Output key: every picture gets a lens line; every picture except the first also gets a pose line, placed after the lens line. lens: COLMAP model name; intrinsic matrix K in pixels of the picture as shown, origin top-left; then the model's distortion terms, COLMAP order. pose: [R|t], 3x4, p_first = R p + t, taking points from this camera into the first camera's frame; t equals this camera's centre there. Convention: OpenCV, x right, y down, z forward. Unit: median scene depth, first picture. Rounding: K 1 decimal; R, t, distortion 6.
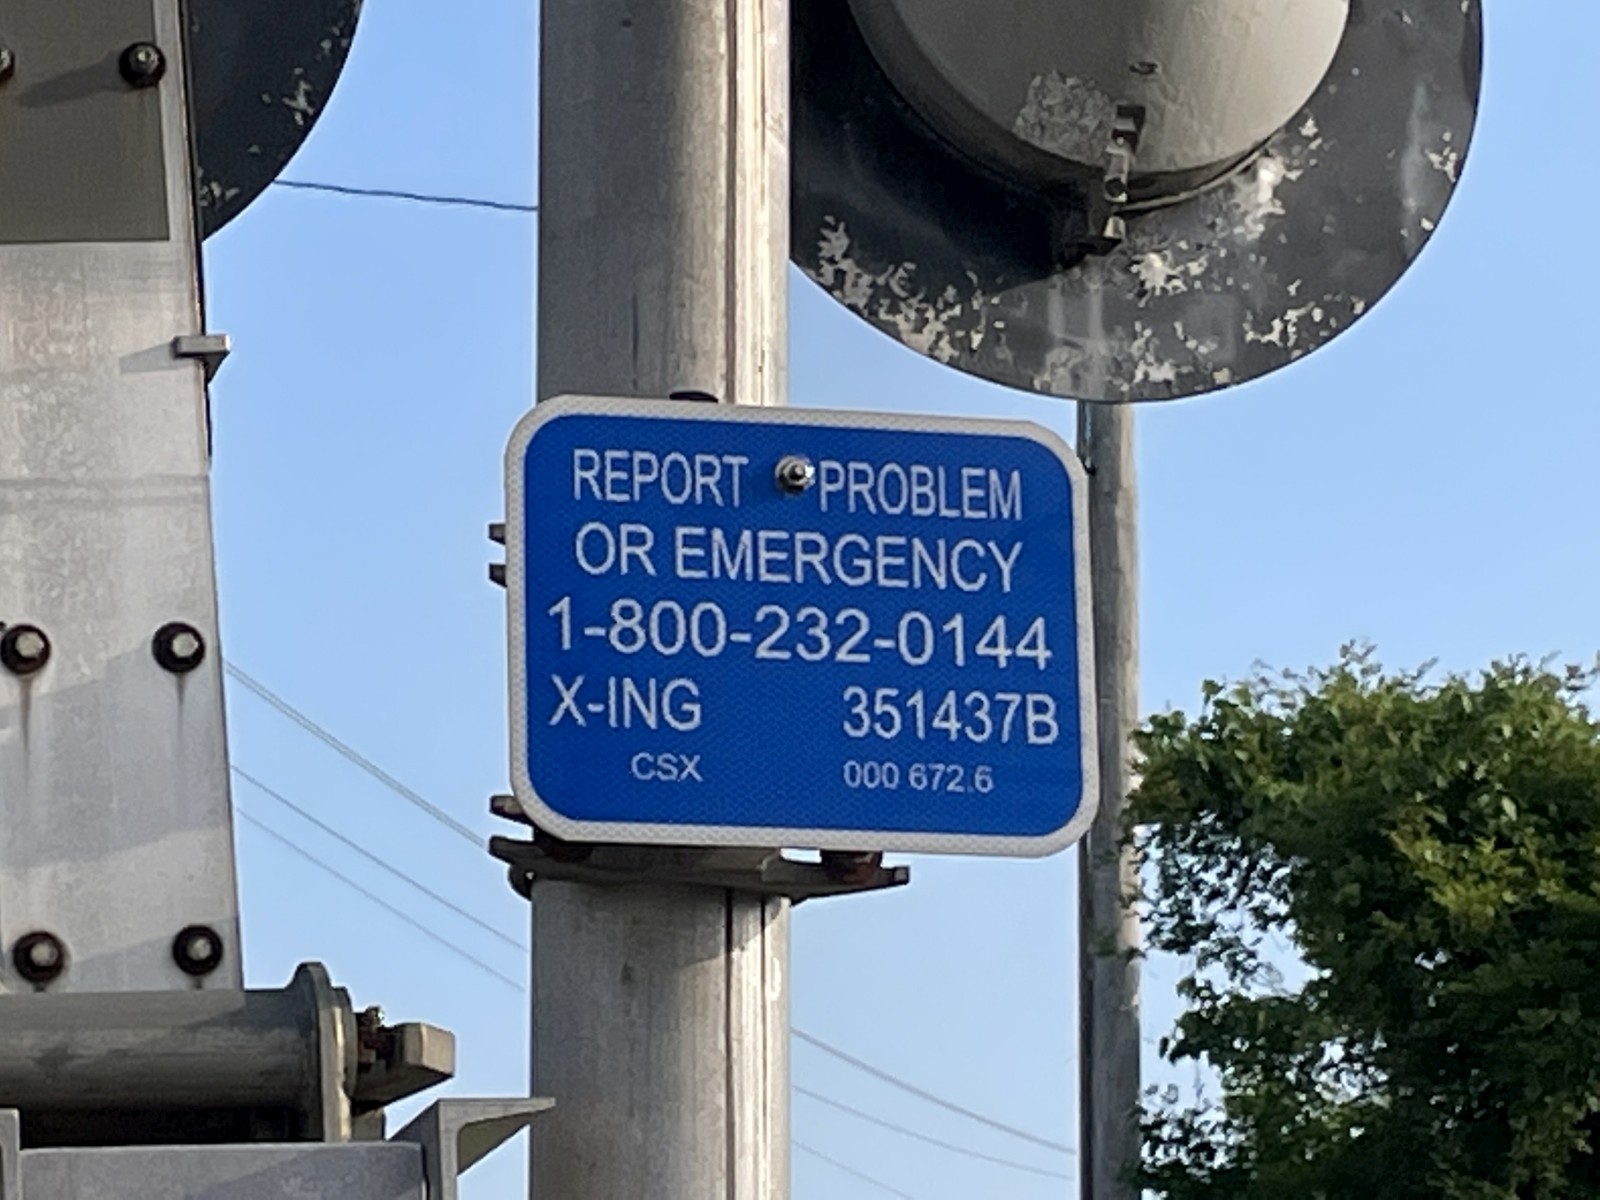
lens RADIAL K [[6091.5, 0, 800.0], [0, 6091.5, 600.0], [0, 0, 1]] dist [0.079034, 2.100332]
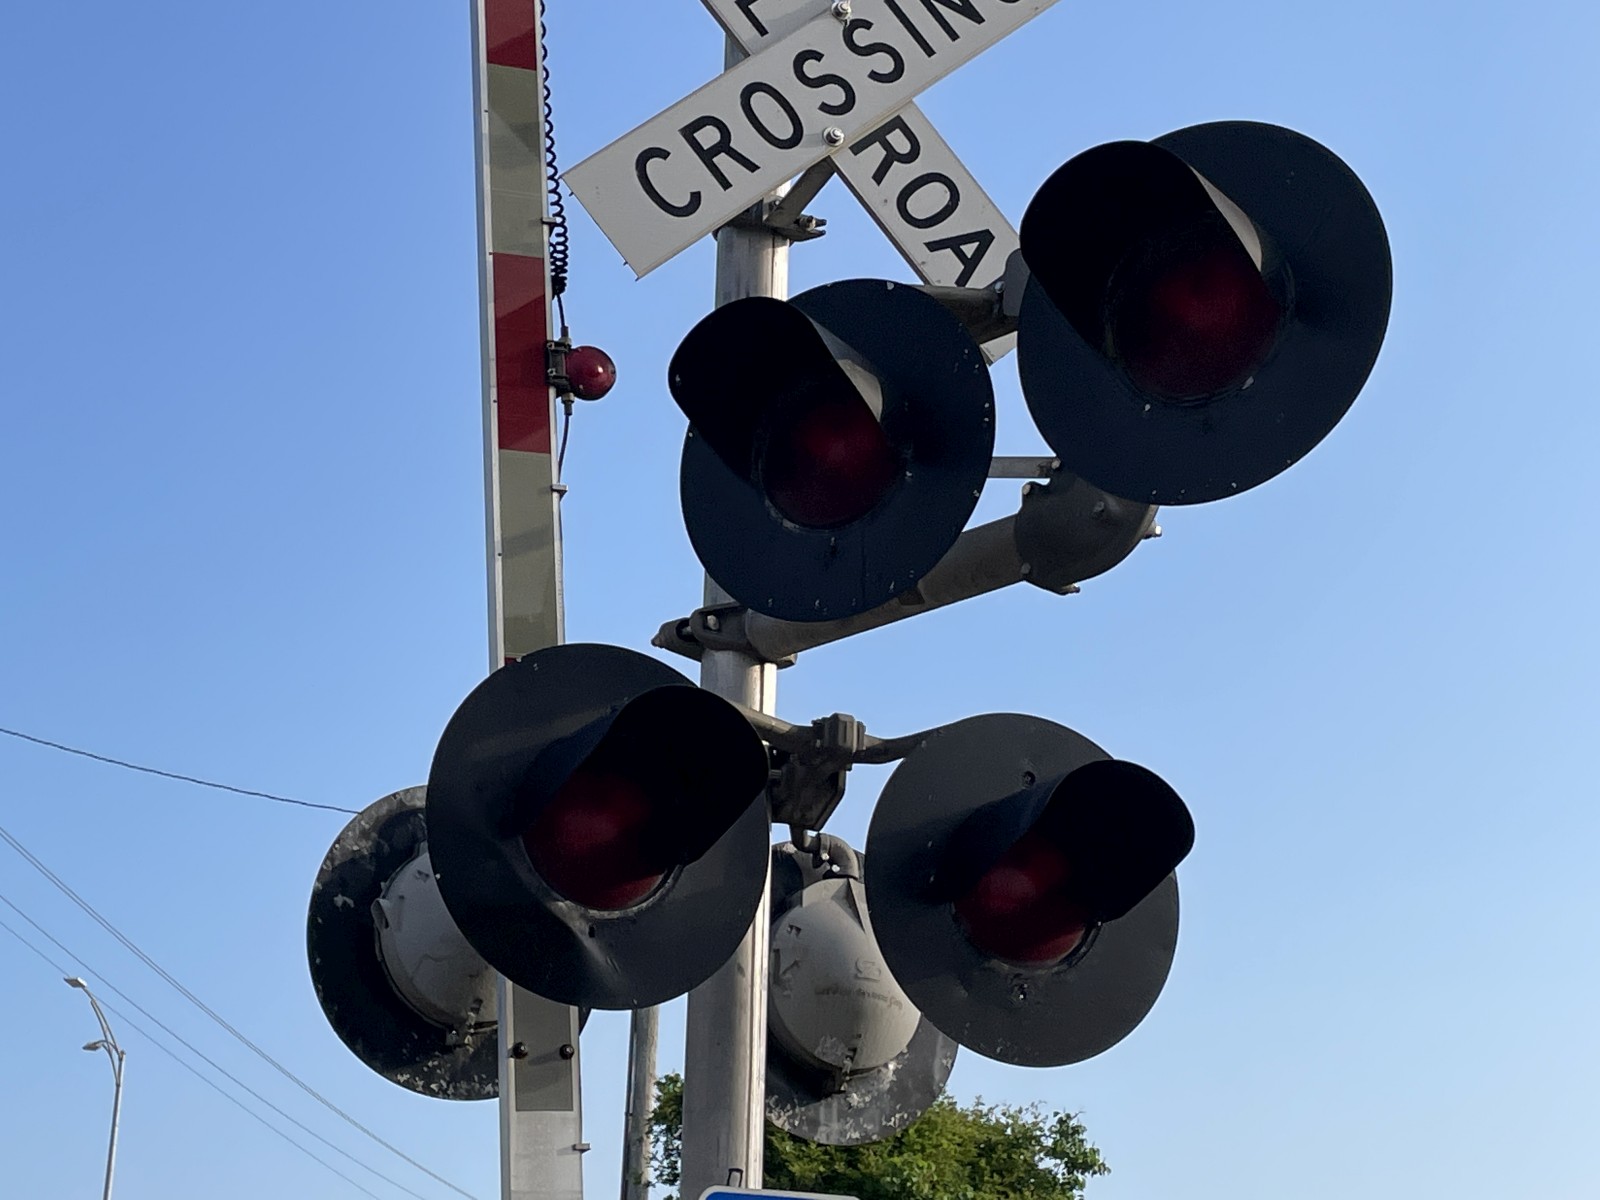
lens RADIAL K [[2919.8, 0, 800.0], [0, 2919.8, 600.0], [0, 0, 1]] dist [0.206751, -0.011098]
pose [[0.990991, 0.073095, 0.112226, -0.148968], [-0.058743, 0.990257, -0.126256, -0.113799], [-0.120361, 0.118526, 0.985629, -0.452317]]
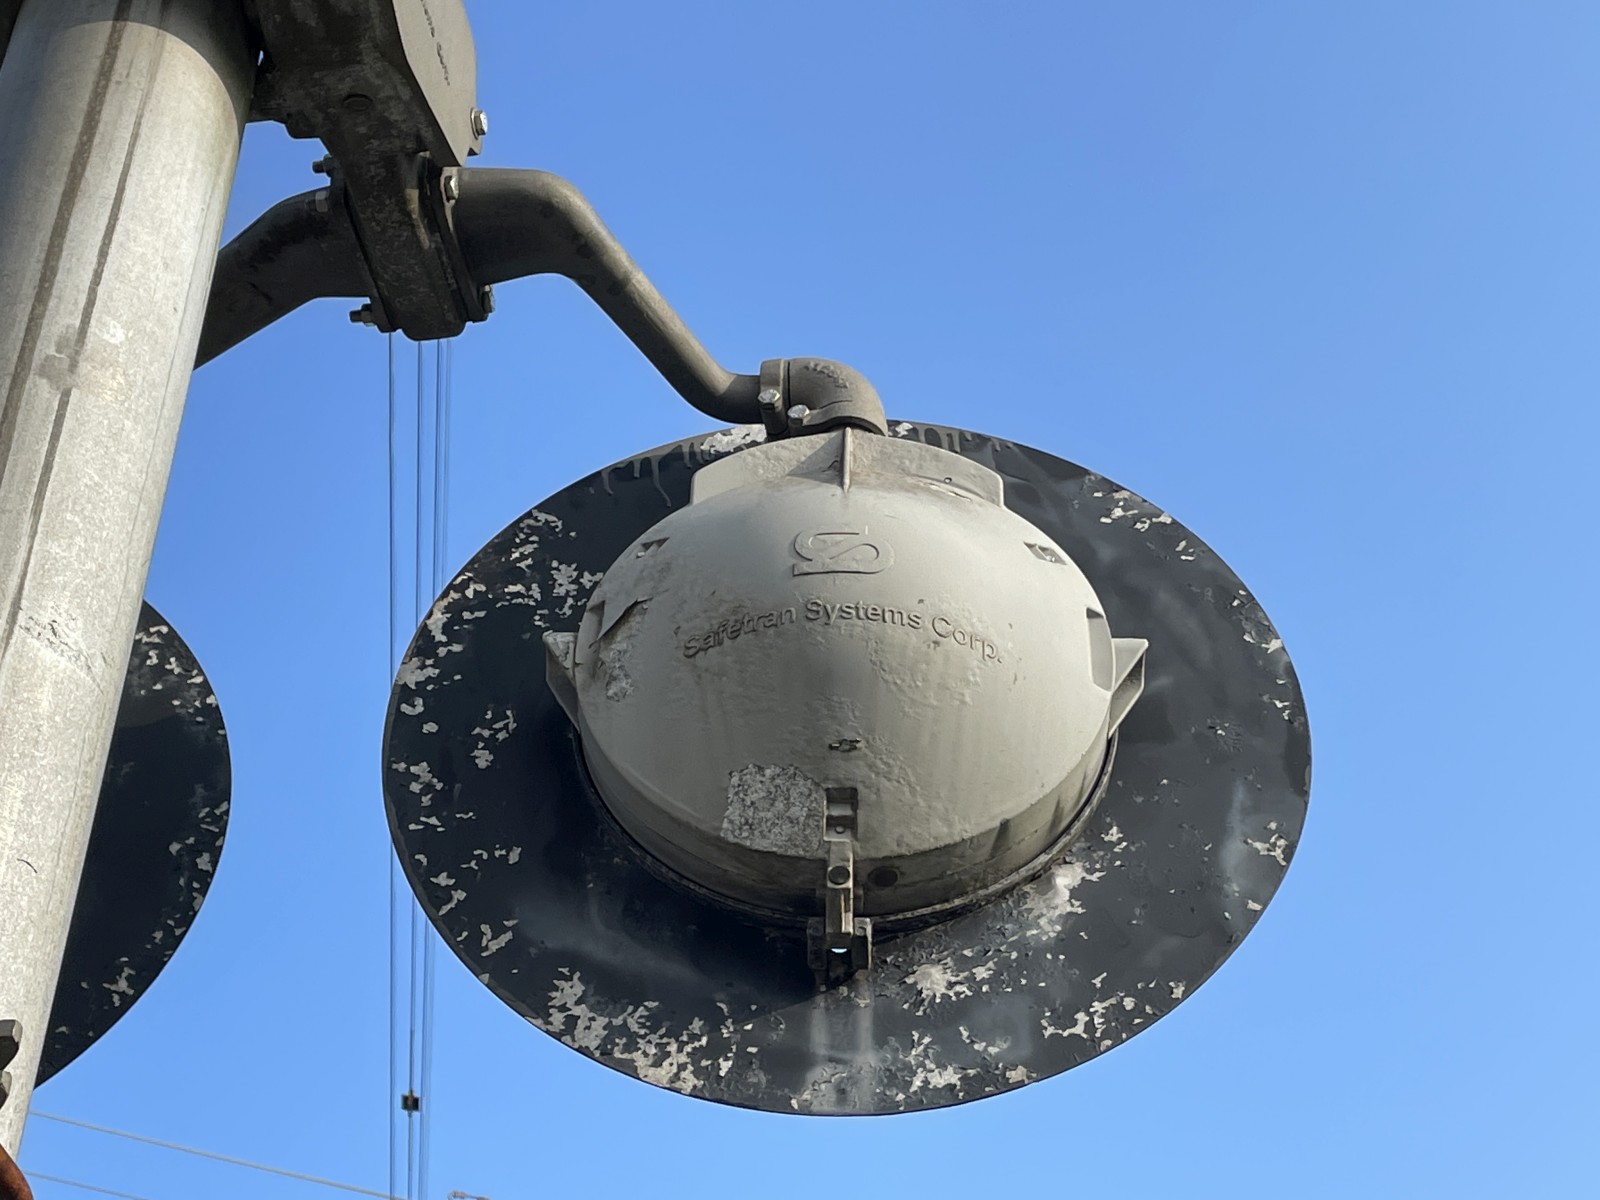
lens RADIAL K [[2697.9, 0, 800.0], [0, 2697.9, 600.0], [0, 0, 1]] dist [0.137379, -0.024352]
pose [[0.923759, -0.248043, -0.291794, 0.175214], [0.083058, 0.873539, -0.479616, 0.092613], [0.373859, 0.418814, 0.827541, 0.627105]]
